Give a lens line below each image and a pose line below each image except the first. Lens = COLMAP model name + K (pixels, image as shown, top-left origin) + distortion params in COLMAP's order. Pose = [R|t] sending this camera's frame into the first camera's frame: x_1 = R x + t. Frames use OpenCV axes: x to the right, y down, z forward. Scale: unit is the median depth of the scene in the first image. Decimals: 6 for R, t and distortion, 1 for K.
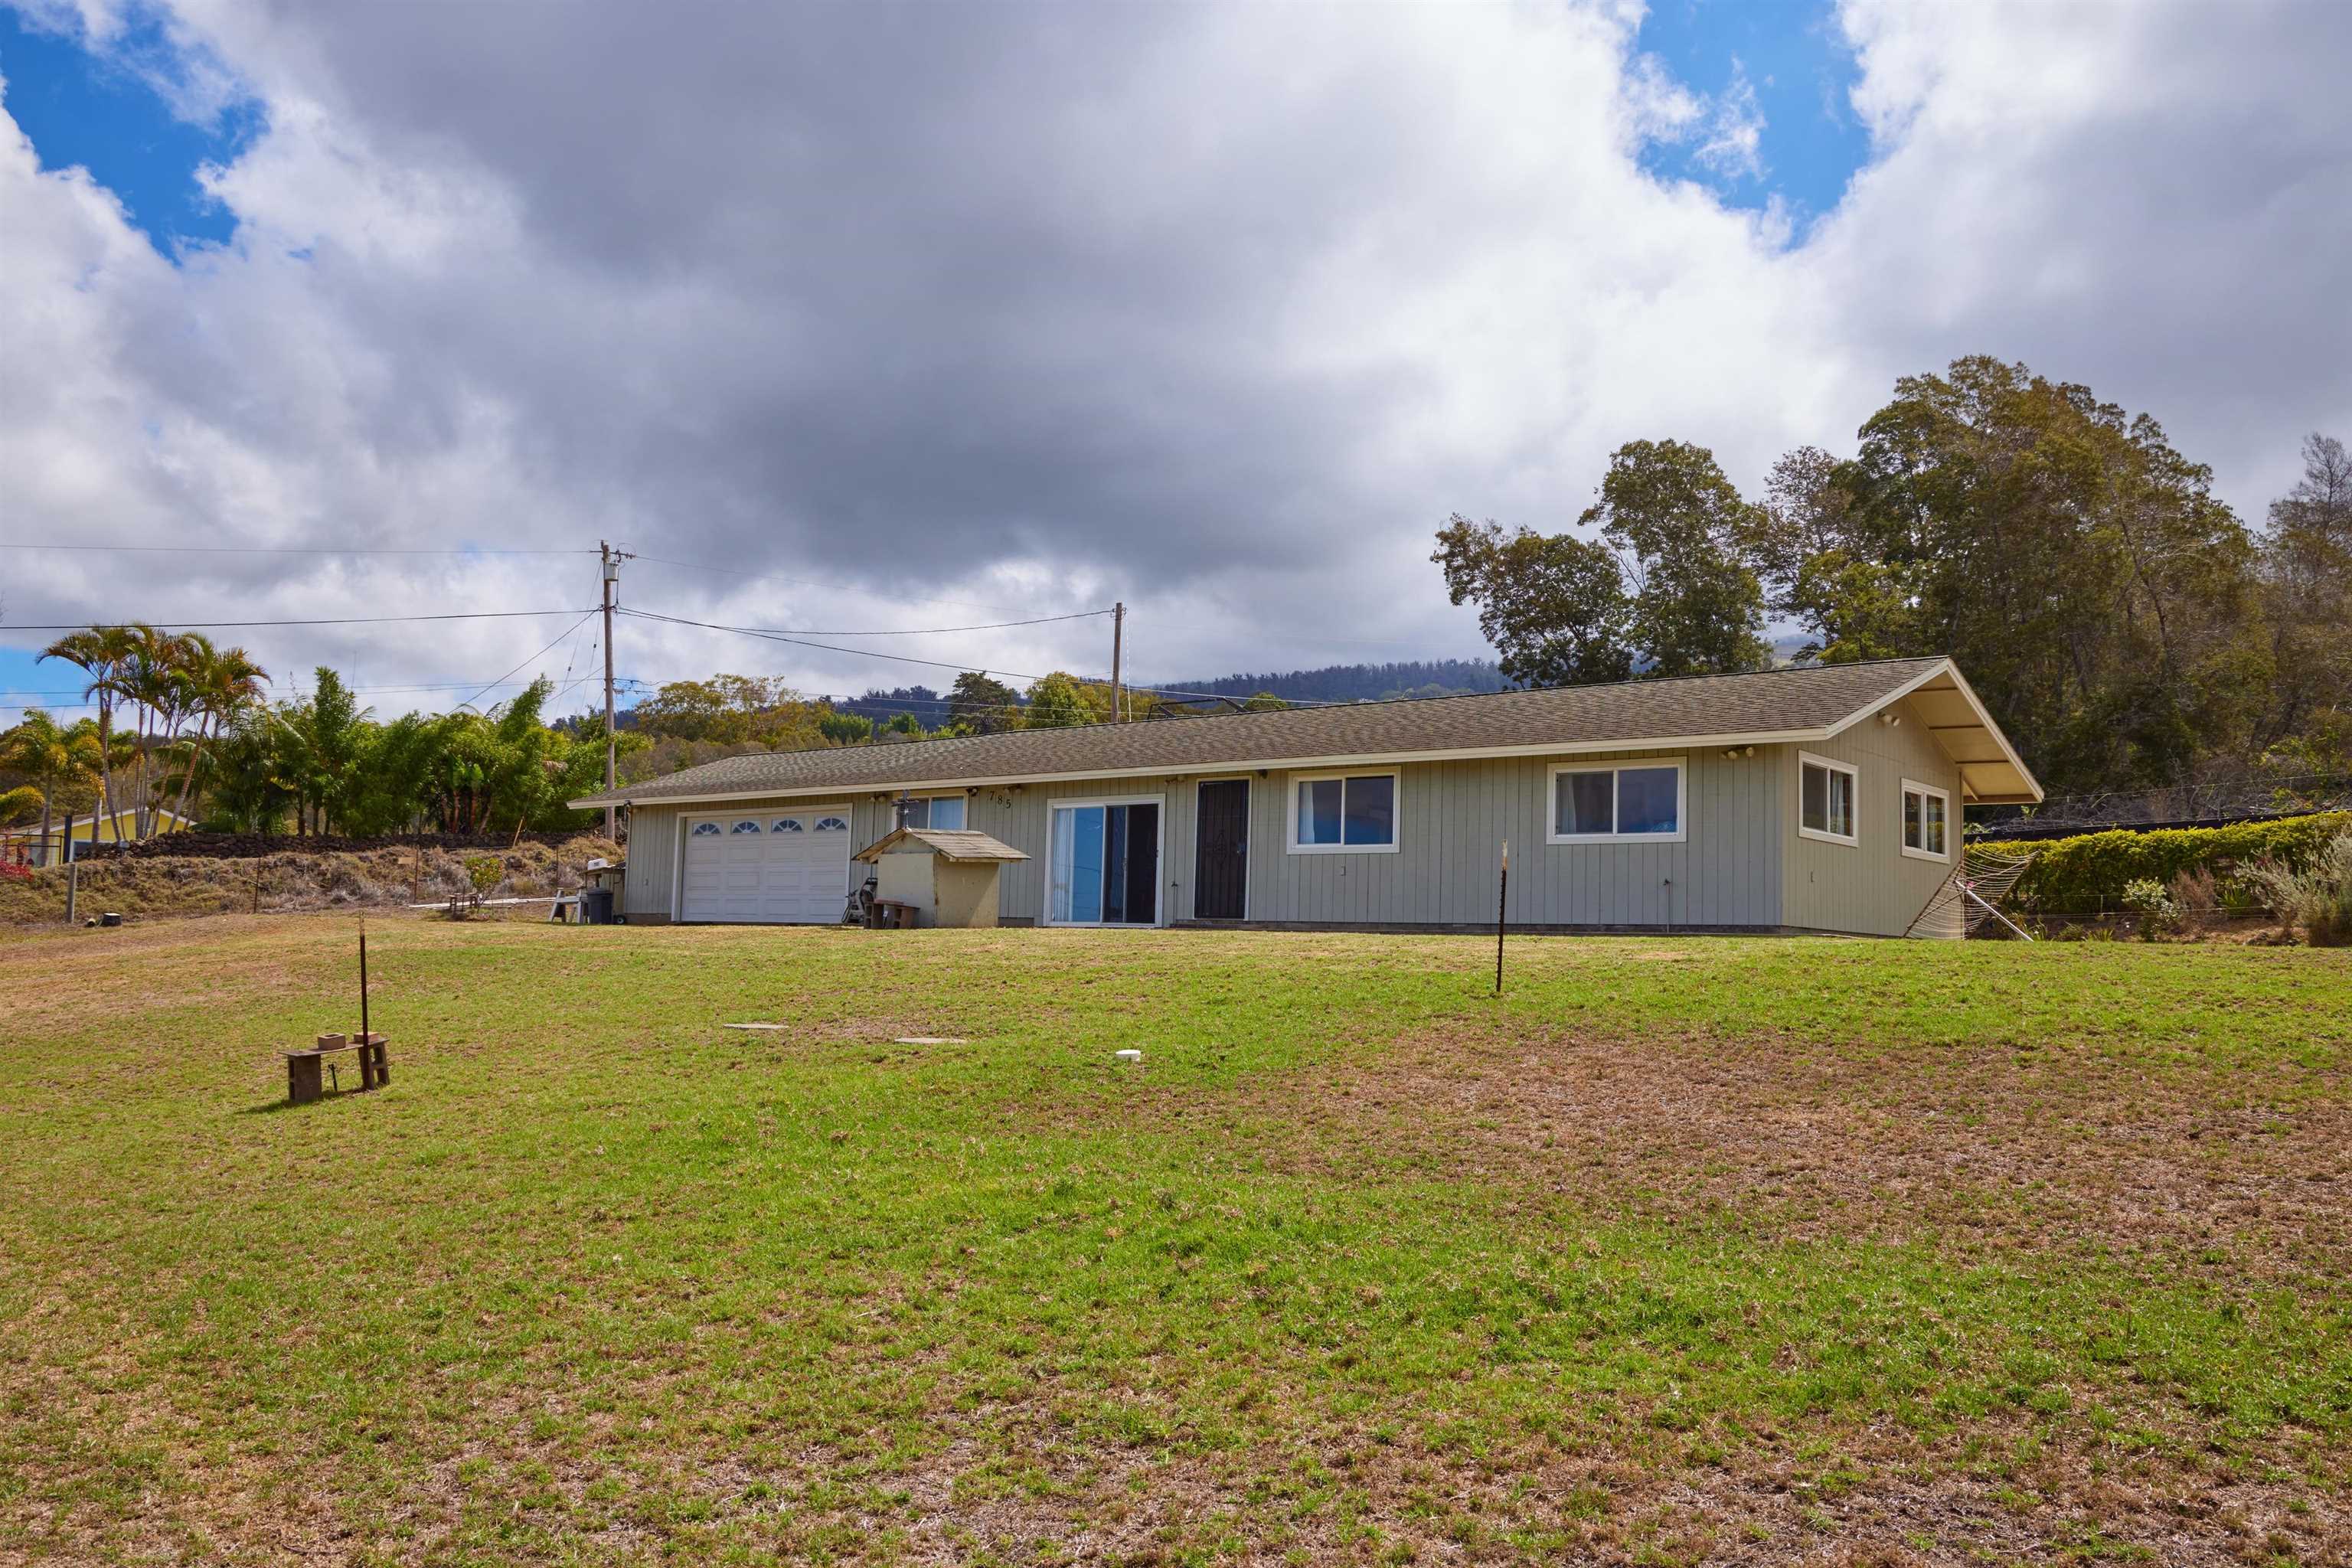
lens RADIAL K [[1796.6, 0, 1167.5], [0, 1796.6, 784.0], [0, 0, 1]] dist [-0.032164, -0.000932]
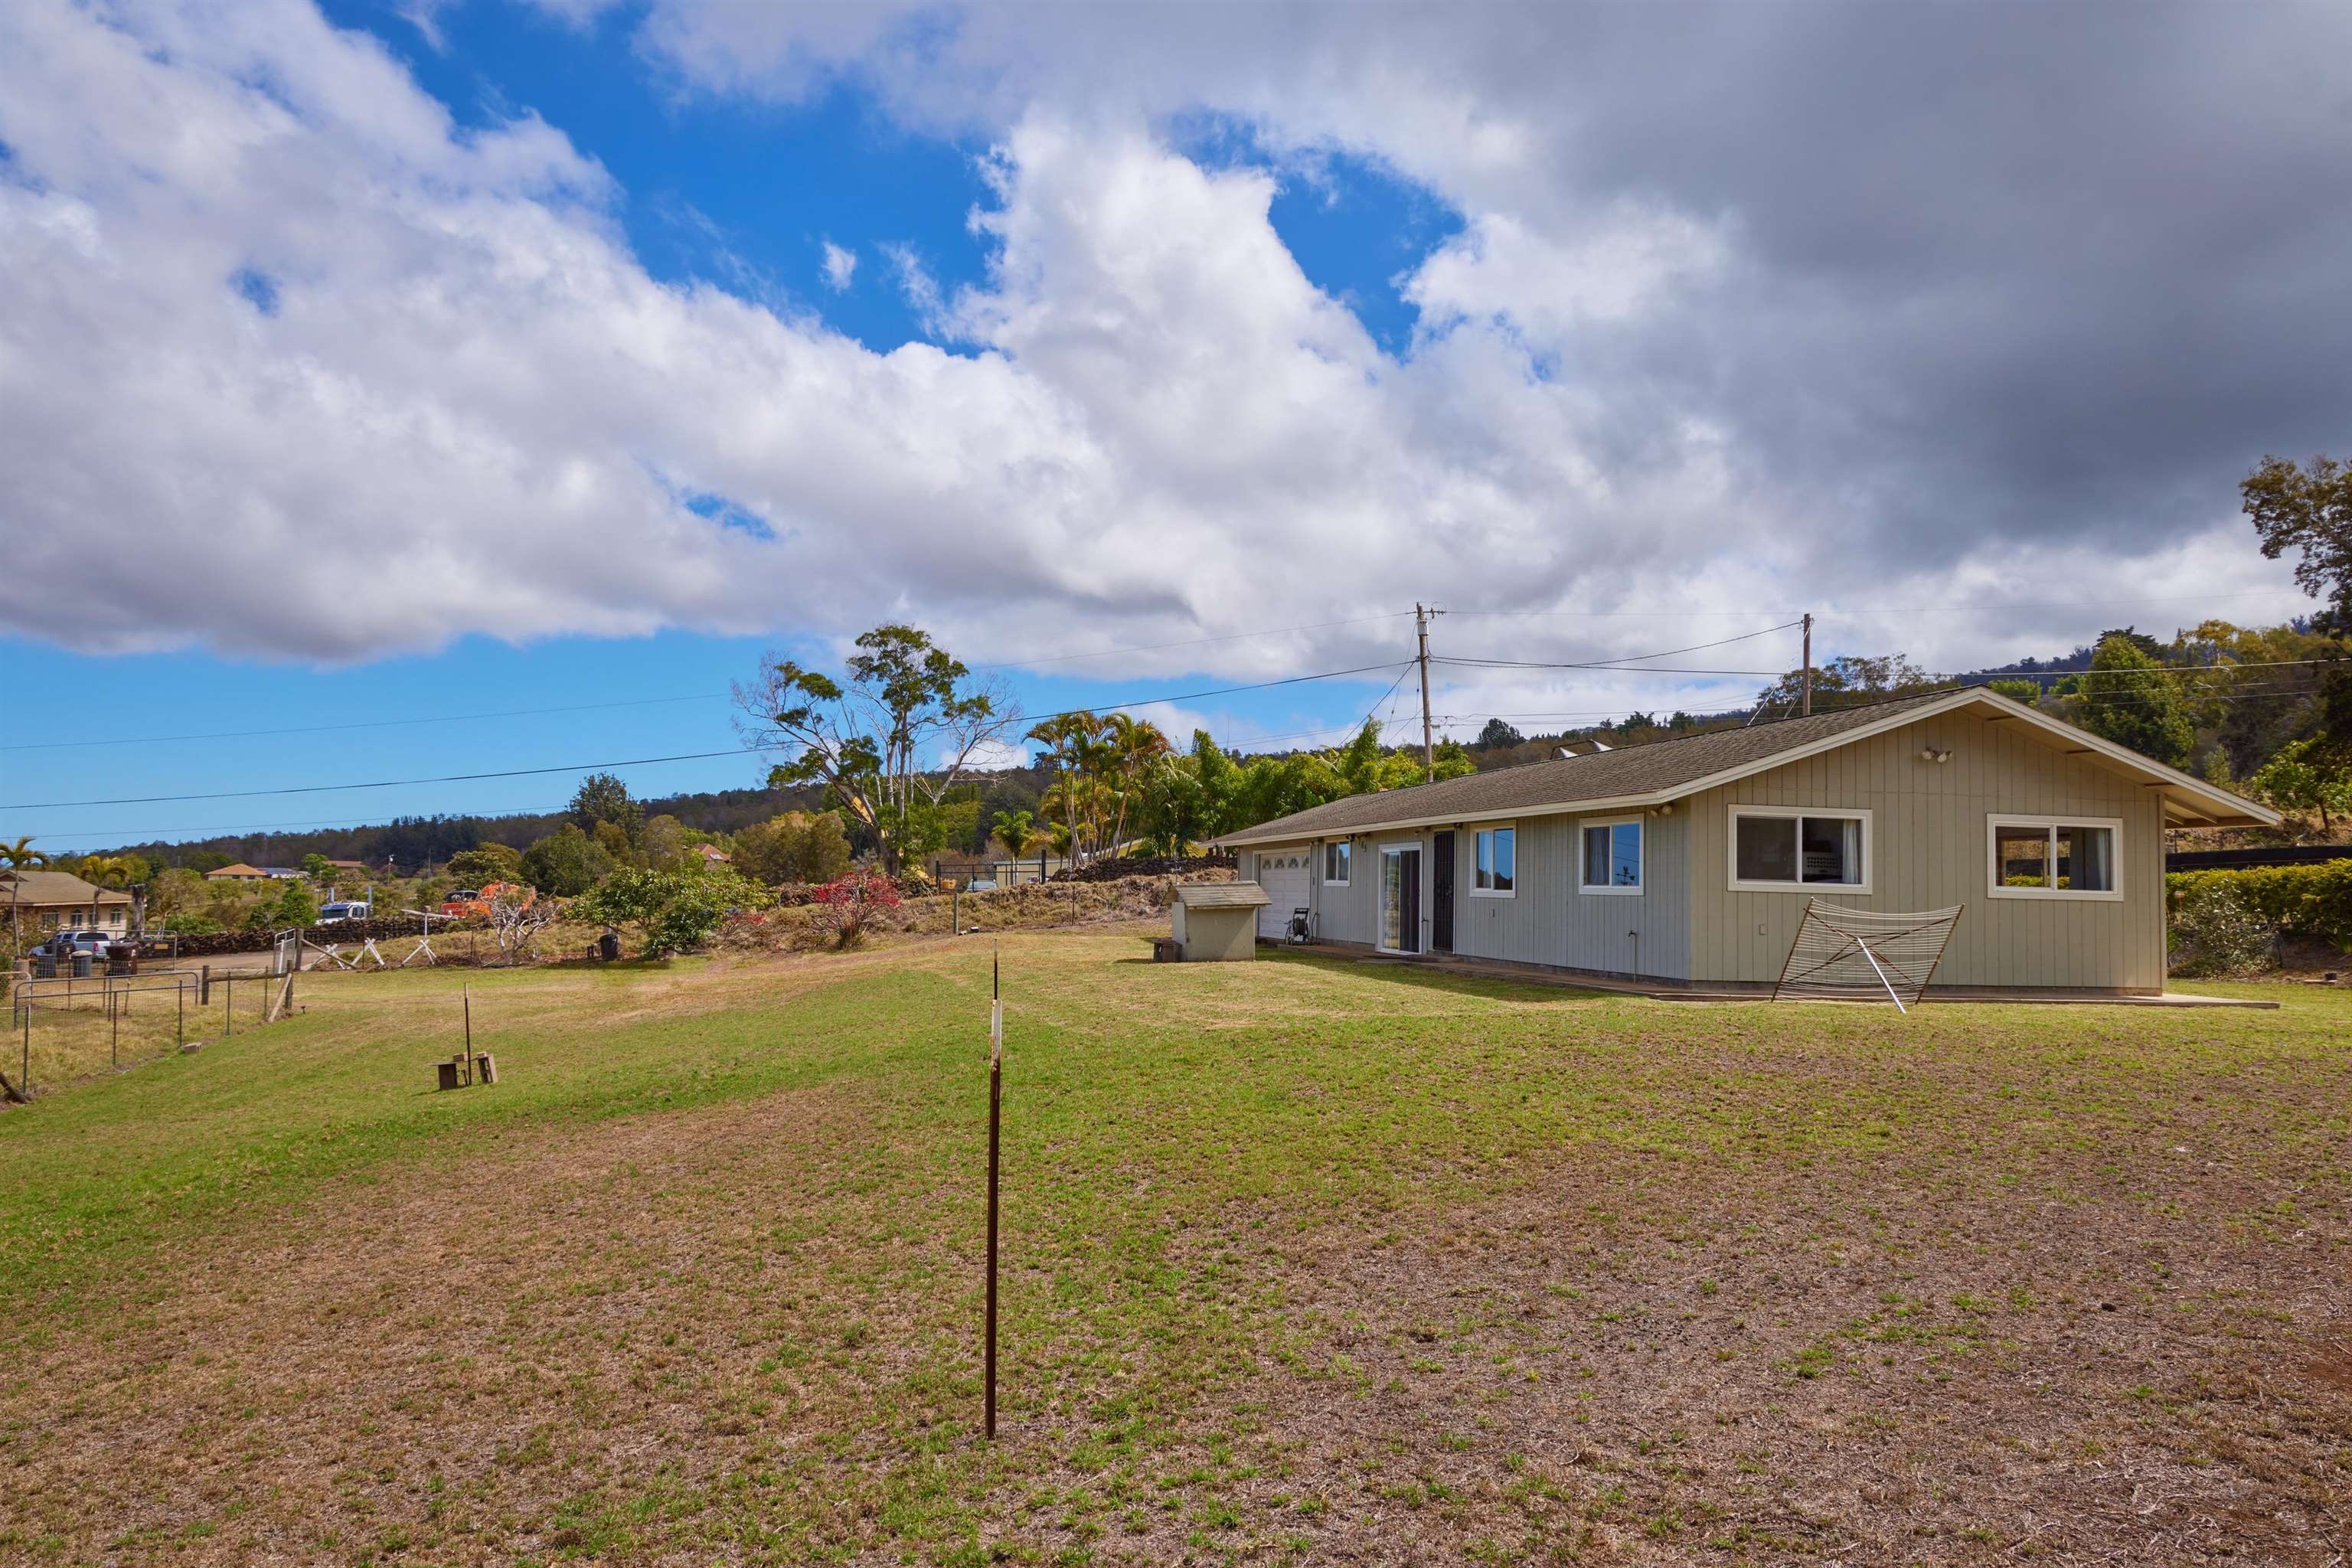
lens RADIAL K [[1614.3, 0, 1181.8], [0, 1614.3, 795.3], [0, 0, 1]] dist [0.023029, 0.002485]
pose [[0.804016, -0.050133, -0.592490, 0.388932], [0.059534, 0.998220, -0.003676, -0.023584], [0.591620, -0.032317, 0.805569, 0.049787]]
